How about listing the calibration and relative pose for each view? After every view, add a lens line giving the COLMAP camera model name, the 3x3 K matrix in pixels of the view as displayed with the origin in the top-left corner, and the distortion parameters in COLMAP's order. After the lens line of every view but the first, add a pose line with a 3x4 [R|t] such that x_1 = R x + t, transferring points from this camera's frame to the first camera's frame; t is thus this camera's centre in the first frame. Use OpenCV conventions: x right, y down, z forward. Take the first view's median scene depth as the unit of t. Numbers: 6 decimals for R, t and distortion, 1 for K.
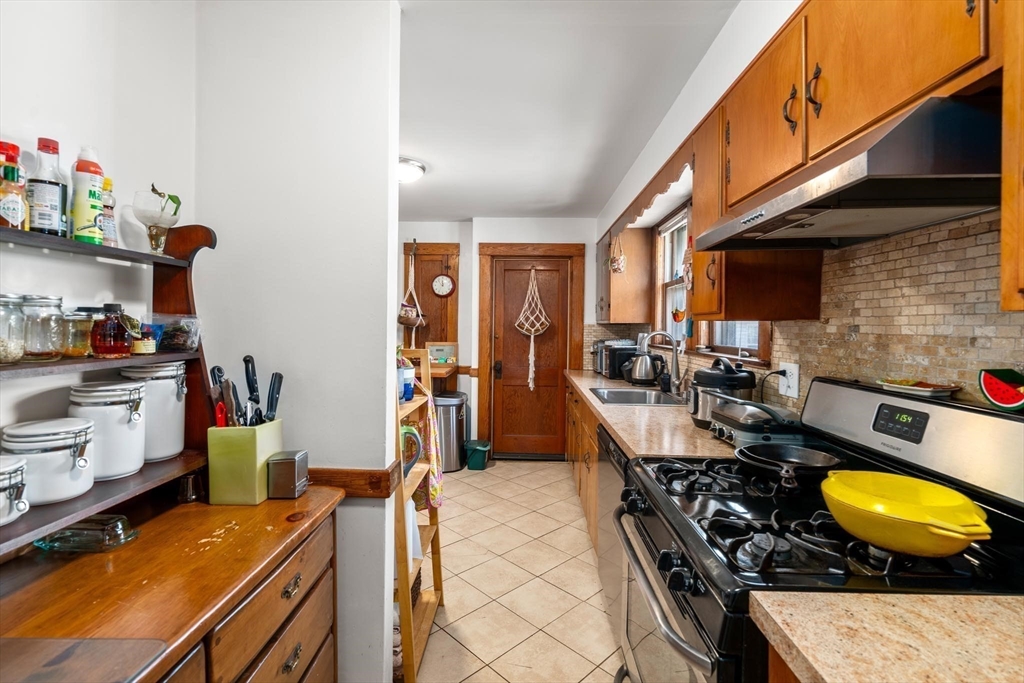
lens RADIAL K [[464.2, 0, 507.0], [0, 464.2, 323.1], [0, 0, 1]] dist [-0.001035, -0.000052]
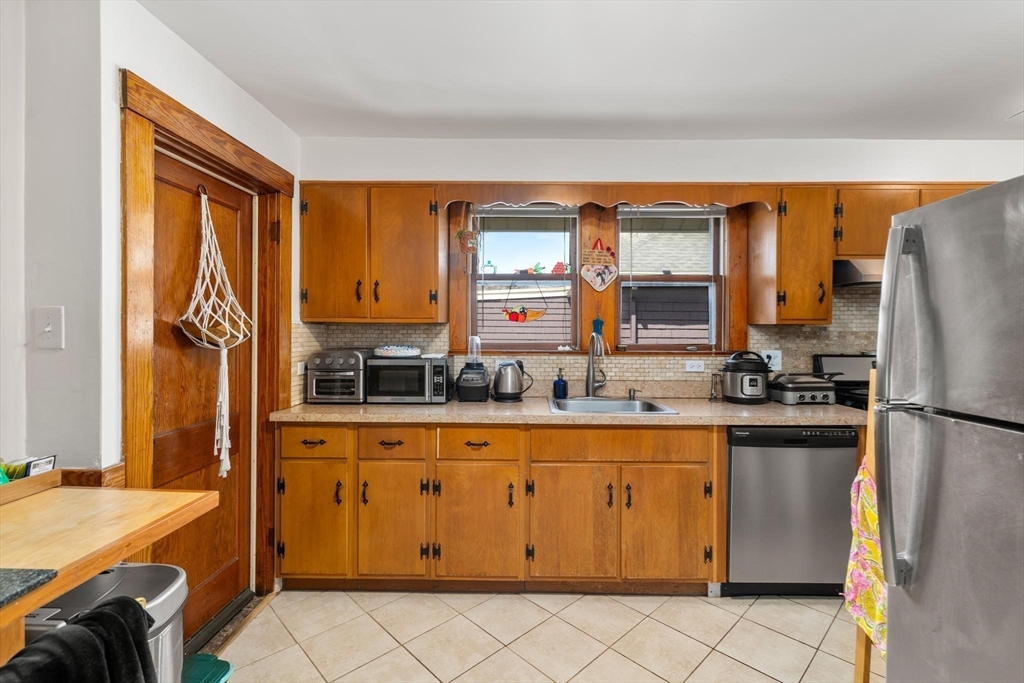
lens RADIAL K [[464.2, 0, 514.2], [0, 464.2, 333.7], [0, 0, 1]] dist [-0.001035, -0.000052]
pose [[-0.022456, -0.023341, 0.999475, -0.460816], [-0.006266, 0.999711, 0.023206, -0.002084], [-0.999728, -0.005741, -0.022596, 0.888697]]
